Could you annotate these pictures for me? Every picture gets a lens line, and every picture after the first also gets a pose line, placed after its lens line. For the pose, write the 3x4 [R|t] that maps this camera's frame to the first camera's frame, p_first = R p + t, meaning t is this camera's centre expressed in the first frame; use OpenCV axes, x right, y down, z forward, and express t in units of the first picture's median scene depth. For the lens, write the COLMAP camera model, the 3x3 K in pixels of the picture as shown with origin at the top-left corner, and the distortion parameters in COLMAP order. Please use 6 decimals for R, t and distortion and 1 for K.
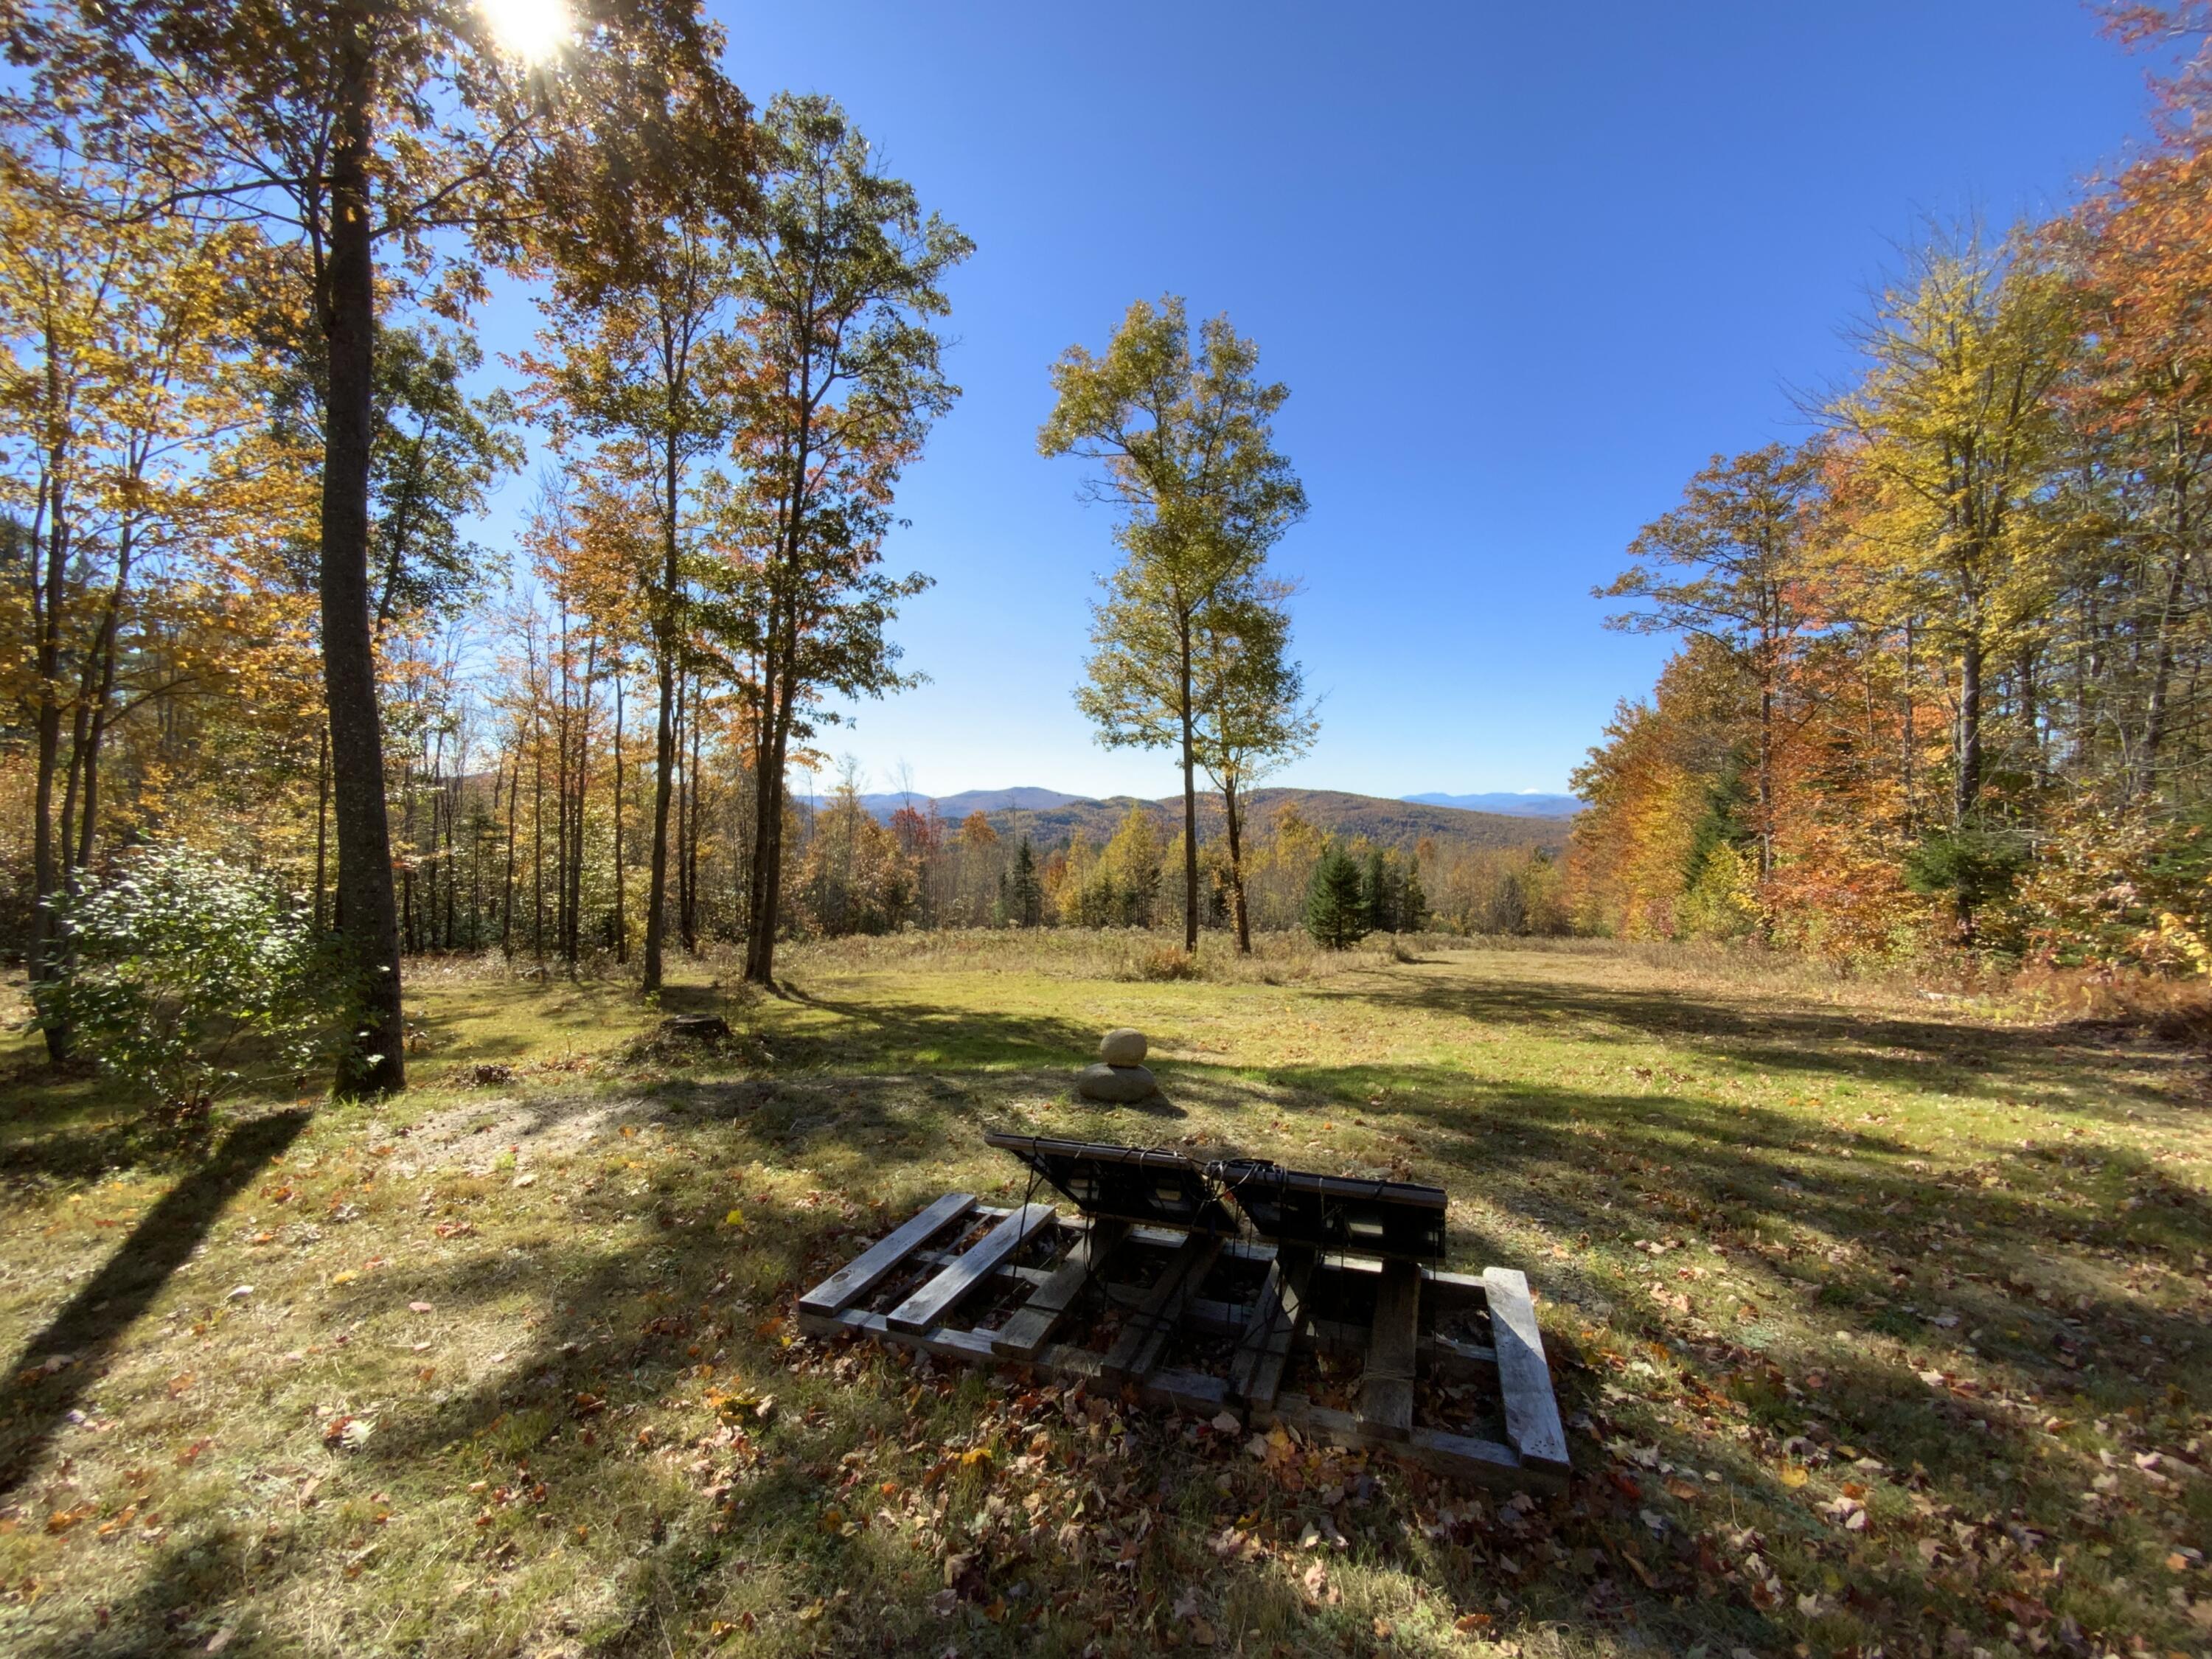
lens RADIAL K [[890.7, 0, 1097.8], [0, 890.7, 839.1], [0, 0, 1]] dist [-0.000113, -0.000149]
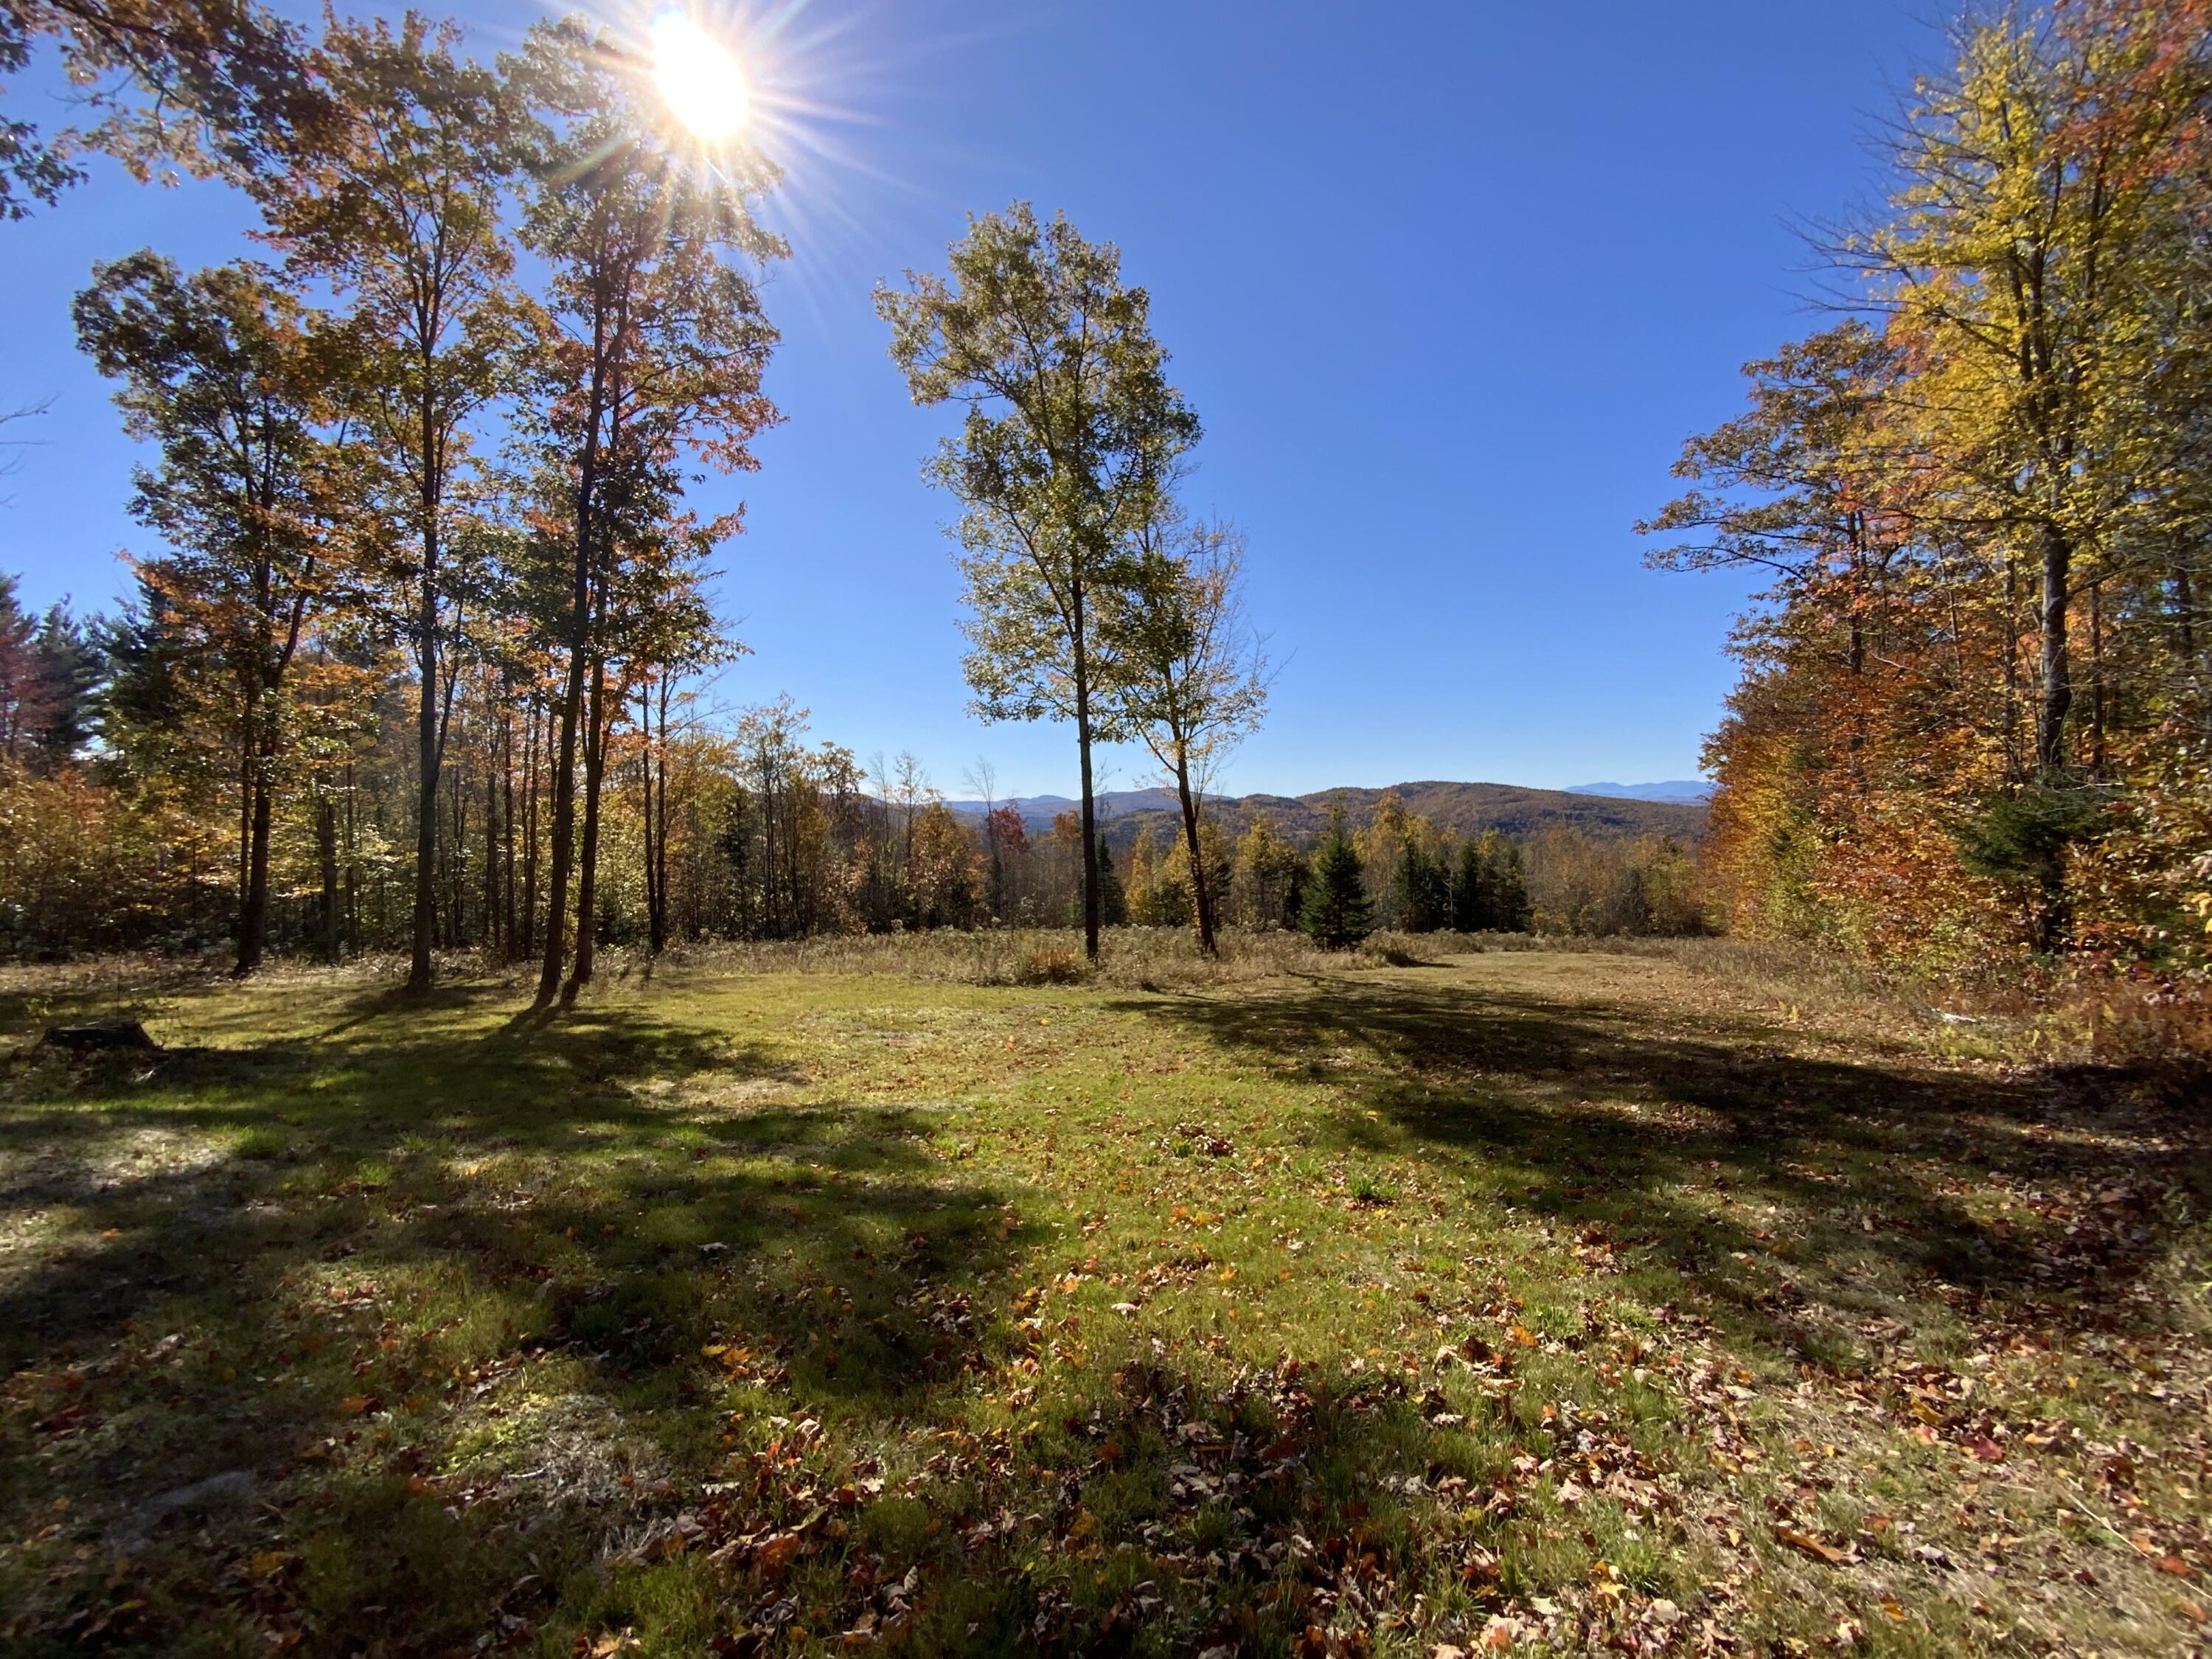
lens RADIAL K [[890.7, 0, 1112.1], [0, 890.7, 830.6], [0, 0, 1]] dist [-0.000113, -0.000149]
pose [[0.988997, -0.016793, -0.146979, 0.223729], [0.015353, 0.999822, -0.010923, 0.014237], [0.147136, 0.008546, 0.989079, 0.116772]]
